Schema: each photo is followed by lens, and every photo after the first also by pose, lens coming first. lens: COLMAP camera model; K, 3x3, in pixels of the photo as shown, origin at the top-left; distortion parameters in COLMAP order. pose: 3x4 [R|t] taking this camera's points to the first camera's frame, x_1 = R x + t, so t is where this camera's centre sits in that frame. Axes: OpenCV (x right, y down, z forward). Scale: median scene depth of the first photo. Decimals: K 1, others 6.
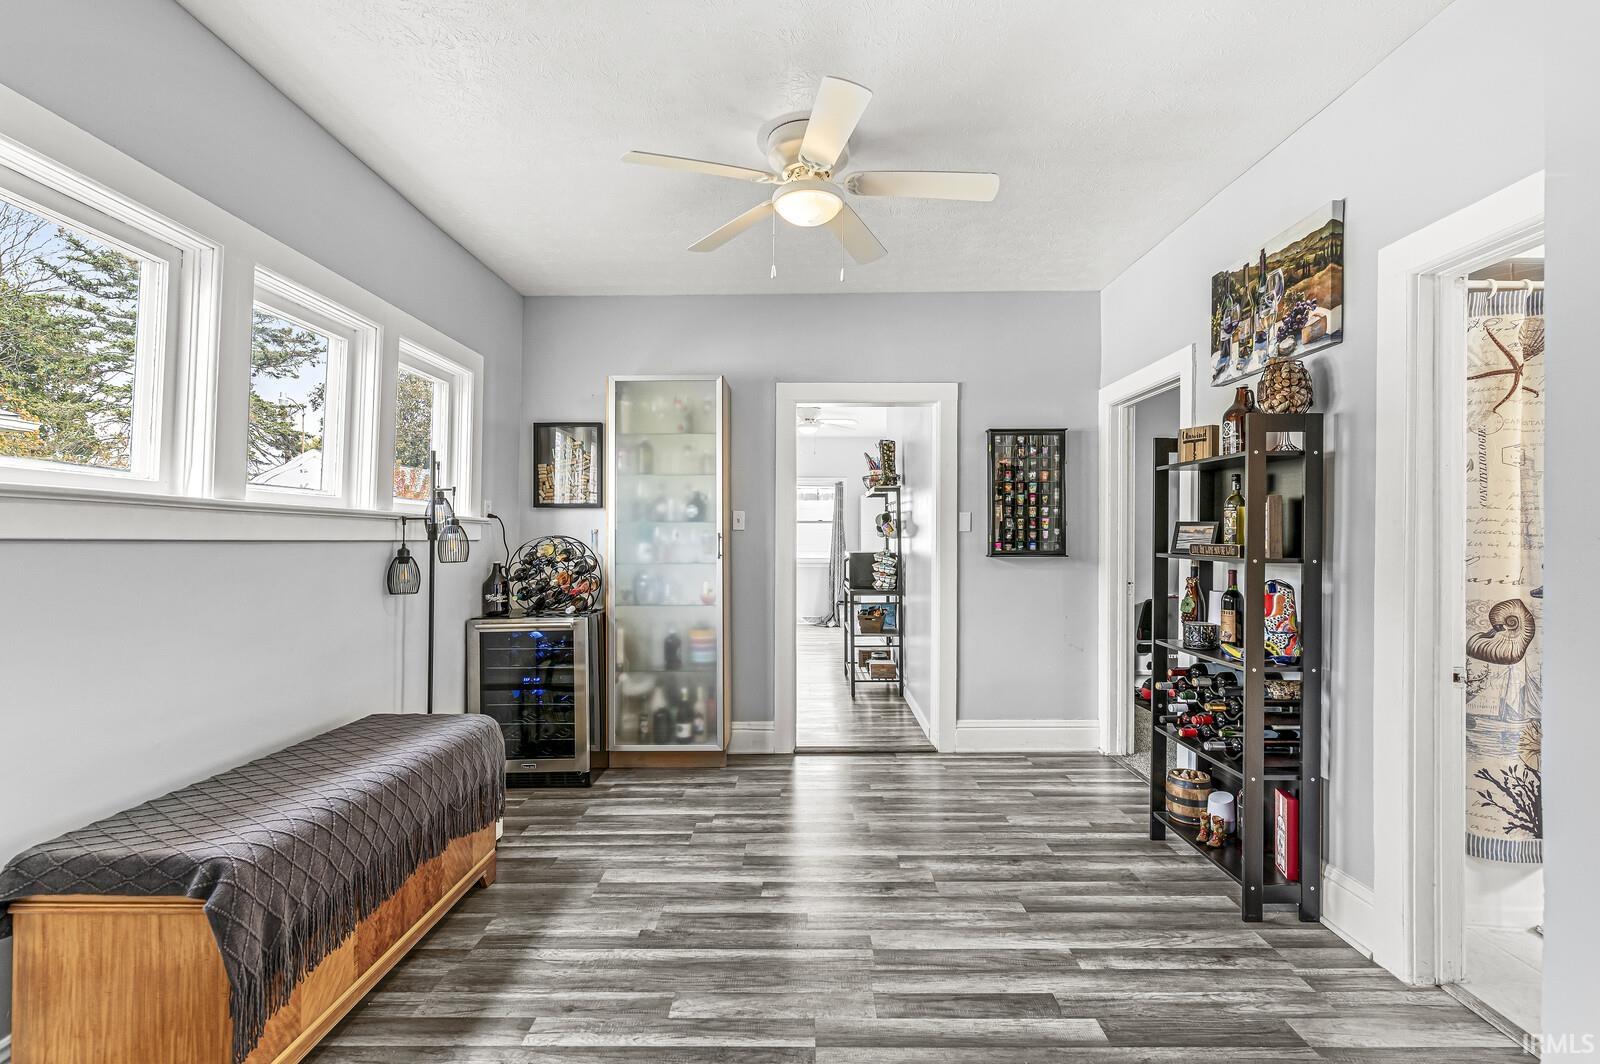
lens RADIAL K [[702.6, 0, 797.2], [0, 702.6, 539.7], [0, 0, 1]] dist [0.004081, -0.000460]
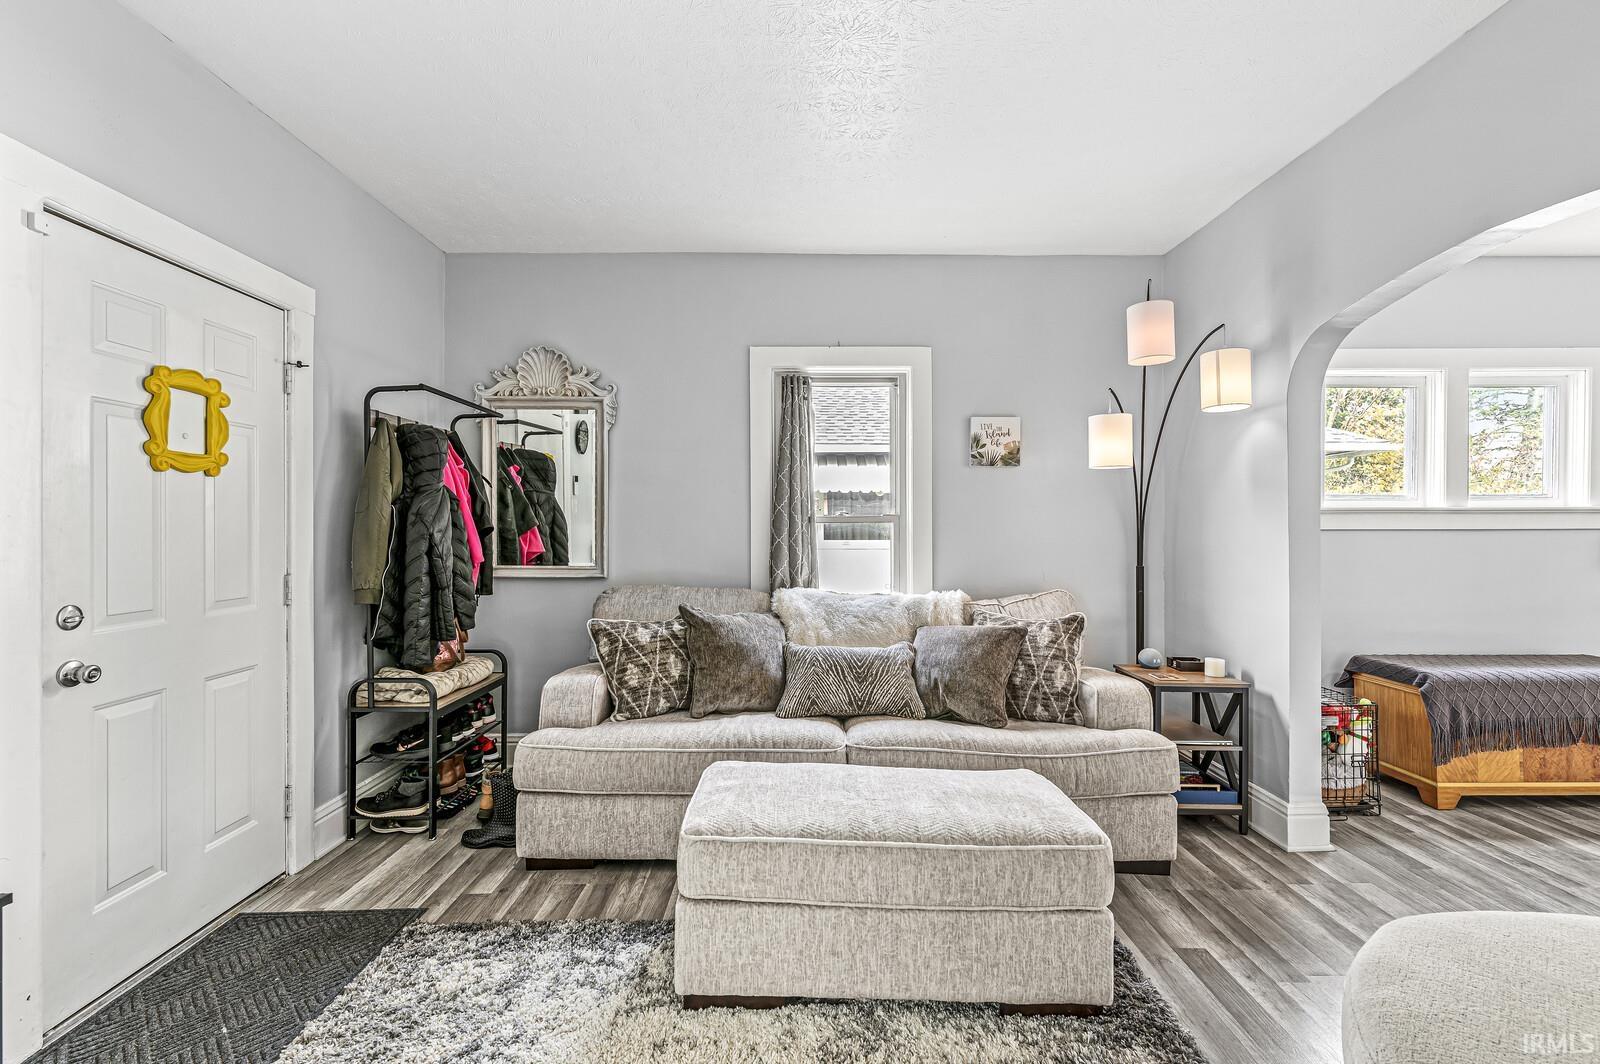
lens RADIAL K [[702.6, 0, 803.9], [0, 702.6, 519.0], [0, 0, 1]] dist [0.004081, -0.000460]
pose [[0.019637, -0.018142, -0.999643, 0.497638], [0.009175, 0.999797, -0.017965, -0.003906], [0.999765, -0.008819, 0.019799, -0.364438]]
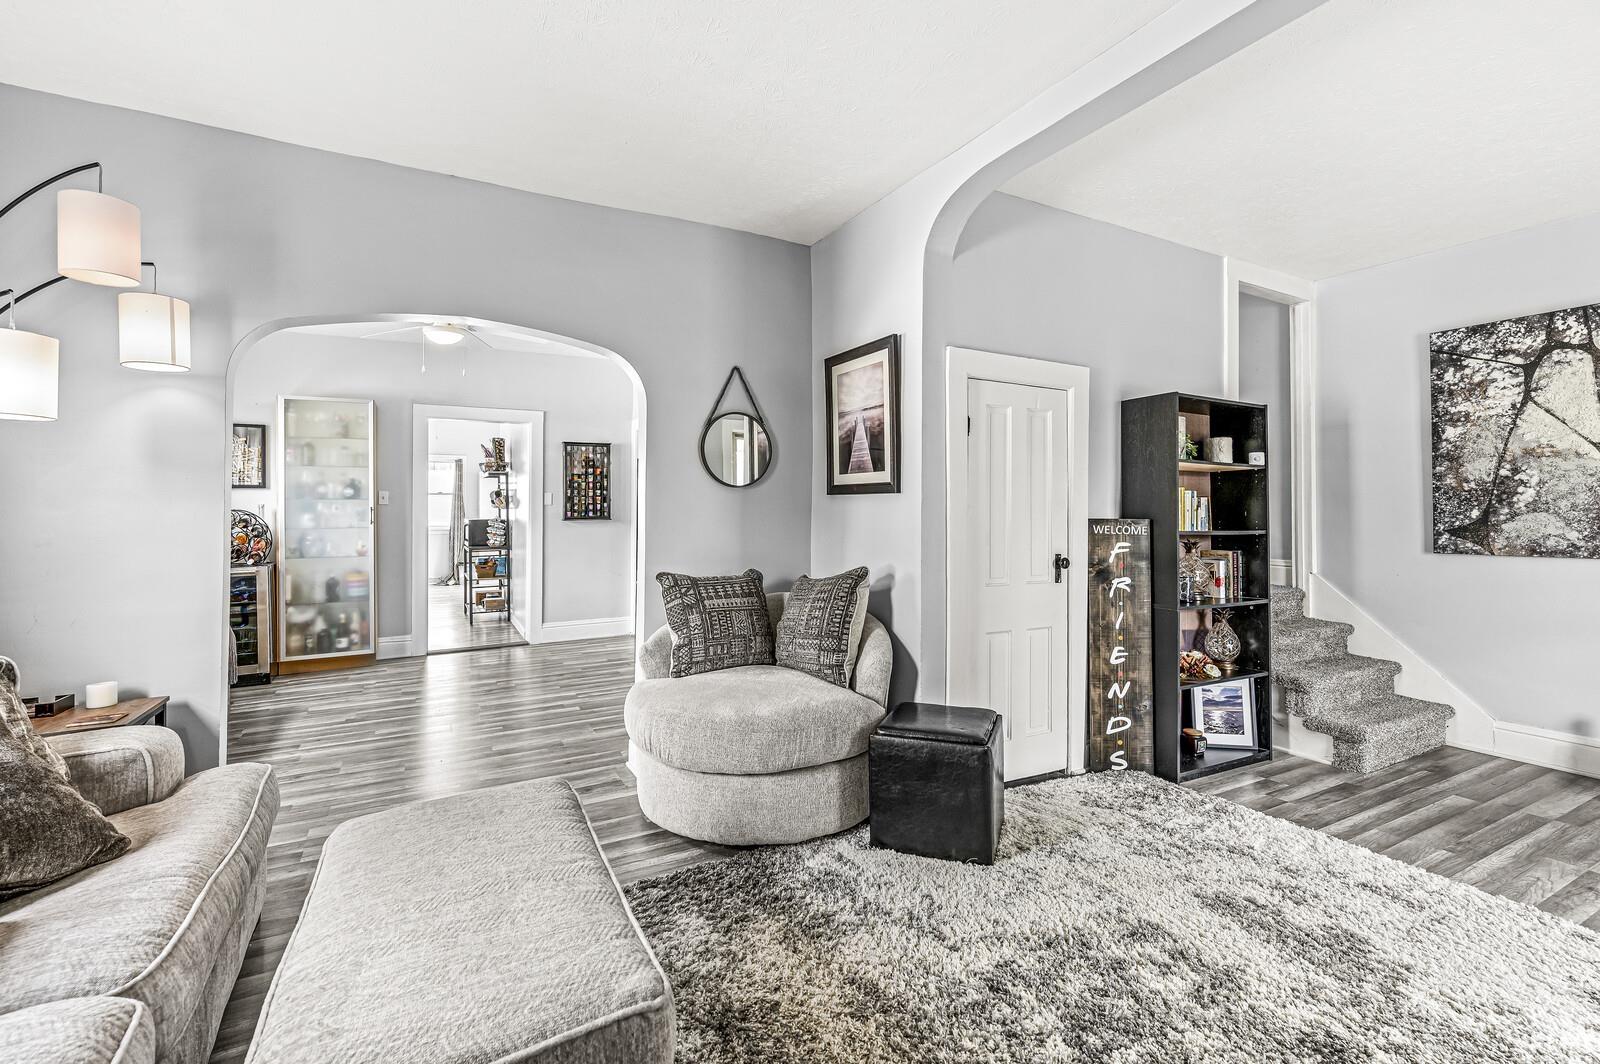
lens RADIAL K [[702.6, 0, 796.9], [0, 702.6, 500.4], [0, 0, 1]] dist [0.004081, -0.000460]
pose [[0.872632, 0.000107, 0.488378, -0.050514], [0.004536, 0.999955, -0.008323, -0.006632], [-0.488357, 0.009479, 0.872592, -0.711040]]
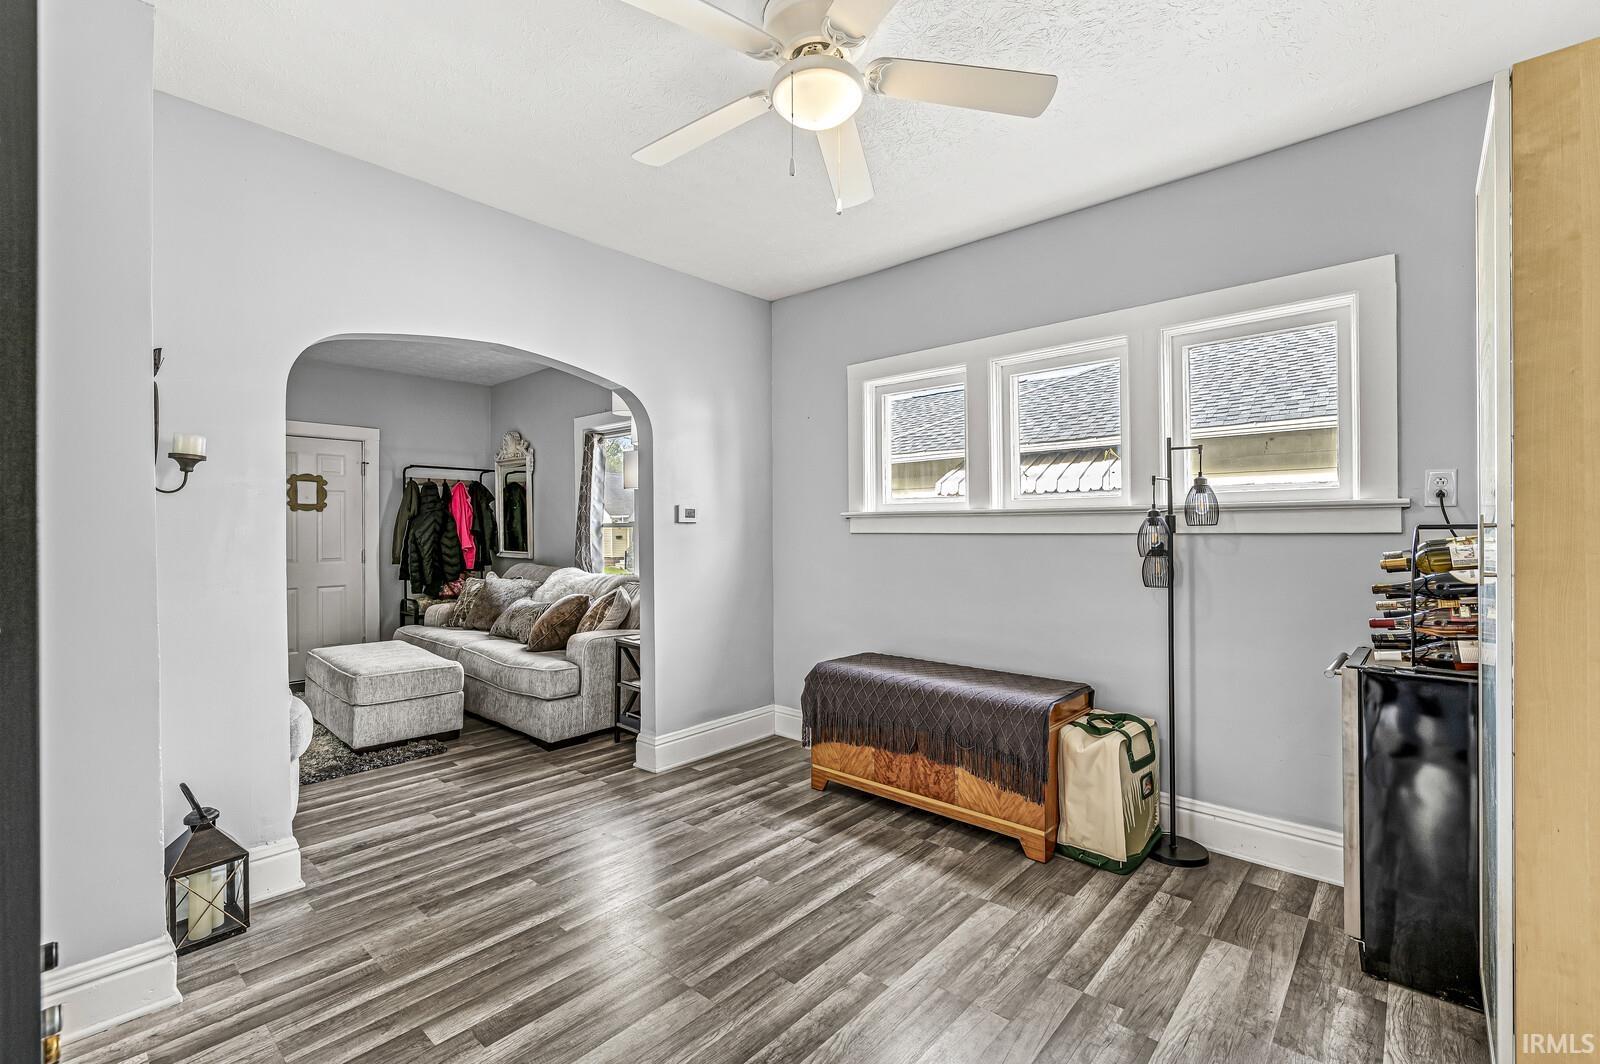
lens RADIAL K [[702.6, 0, 802.8], [0, 702.6, 530.6], [0, 0, 1]] dist [0.004081, -0.000460]
pose [[-0.658745, -0.002740, -0.752362, 0.377688], [0.003832, 0.999968, -0.006997, 0.002252], [0.752357, -0.007493, -0.658713, 0.930953]]
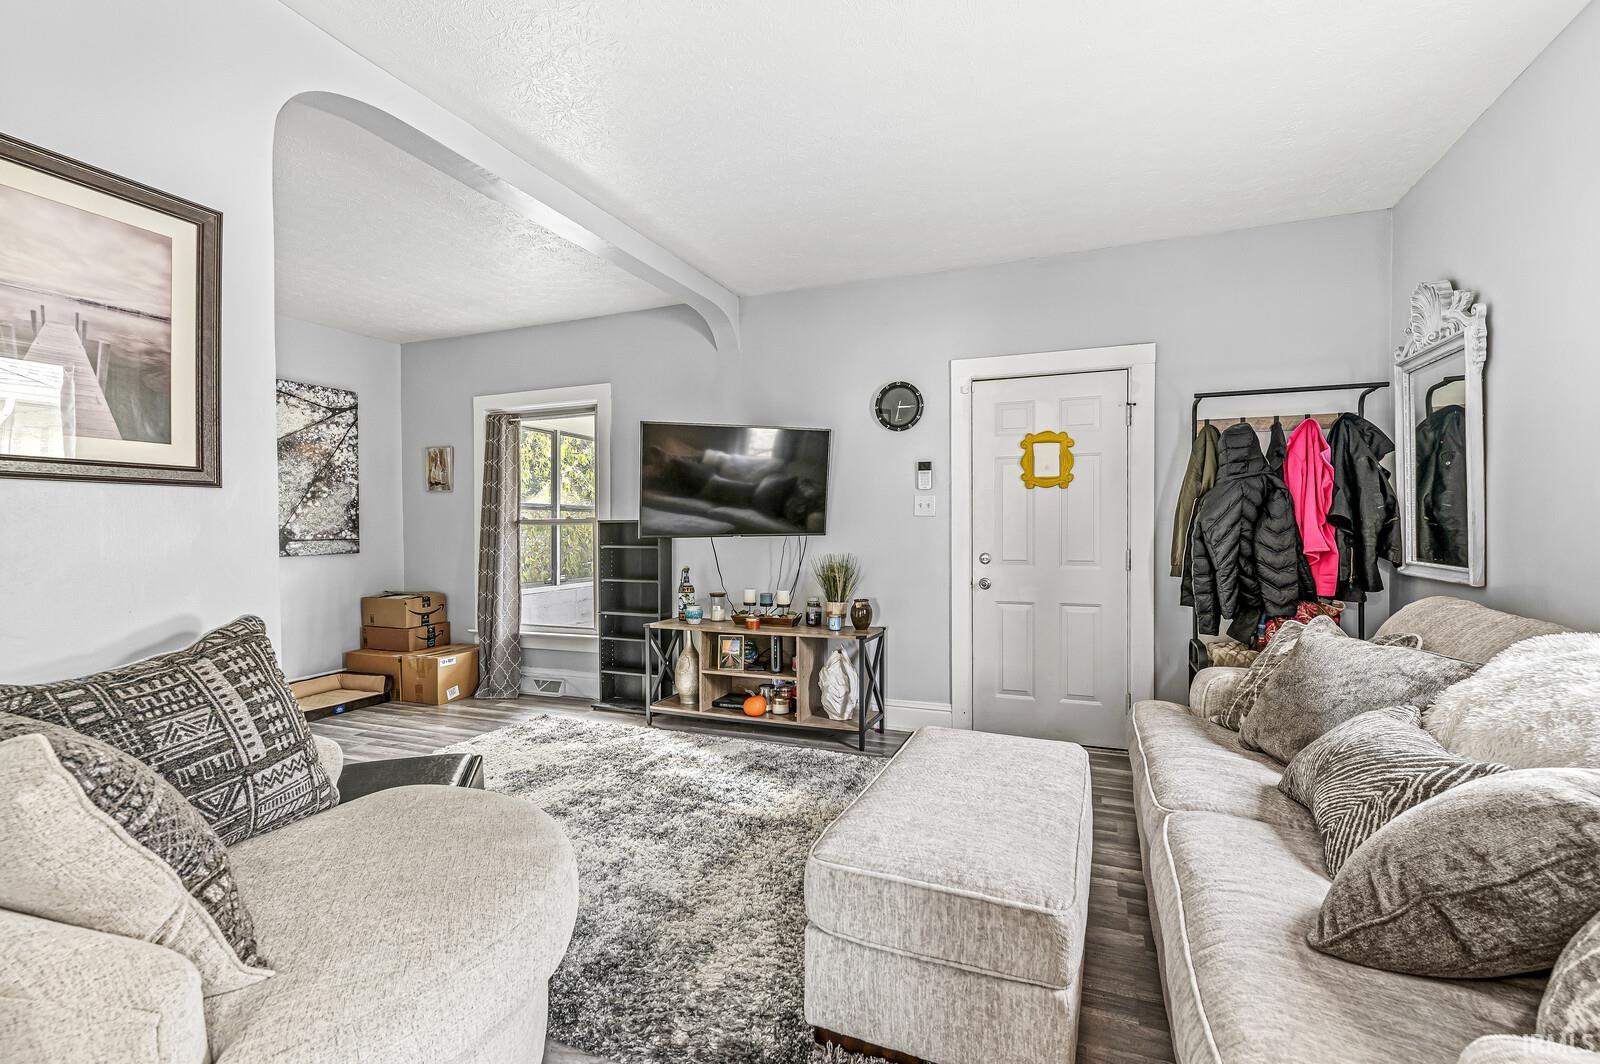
lens RADIAL K [[702.6, 0, 811.4], [0, 702.6, 534.0], [0, 0, 1]] dist [0.004081, -0.000460]
pose [[-0.932704, -0.009242, 0.360523, -0.096328], [-0.005582, 0.999922, 0.011191, 0.001921], [-0.360599, 0.008425, -0.932683, 0.204230]]
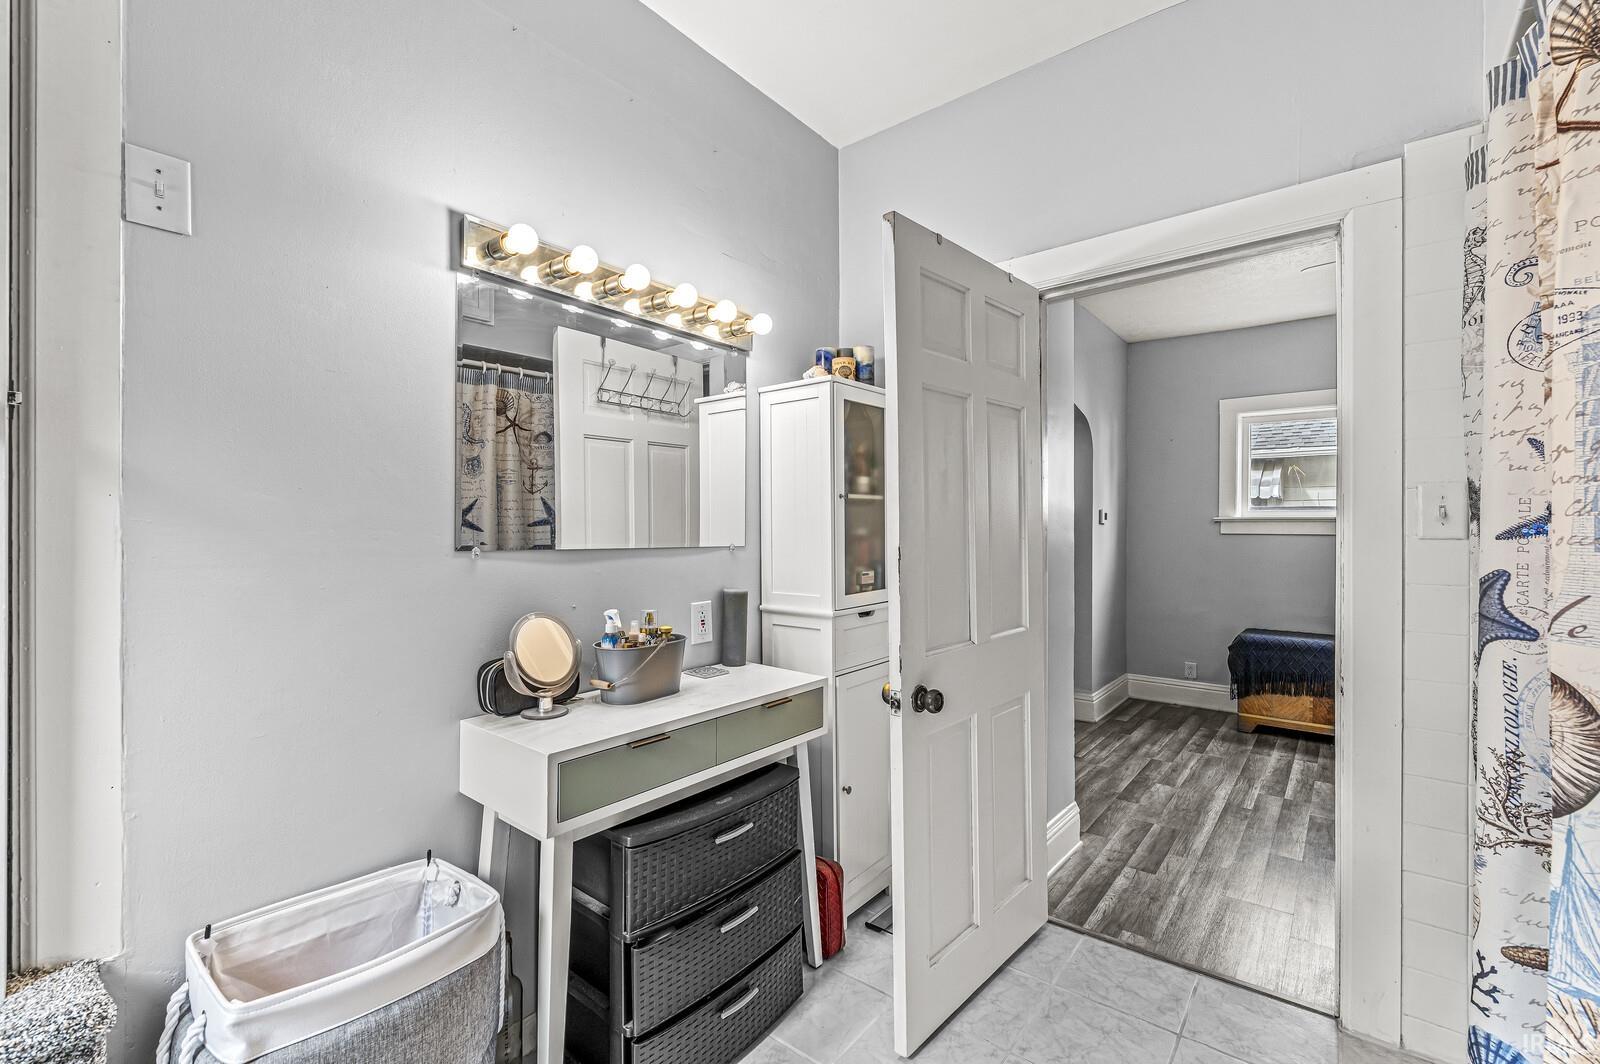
lens RADIAL K [[702.6, 0, 795.8], [0, 702.6, 531.6], [0, 0, 1]] dist [0.004081, -0.000460]
pose [[-0.620449, -0.007294, -0.784213, 1.039405], [-0.005995, 0.999972, -0.004558, 0.005555], [0.784224, 0.001874, -0.620475, 0.505395]]
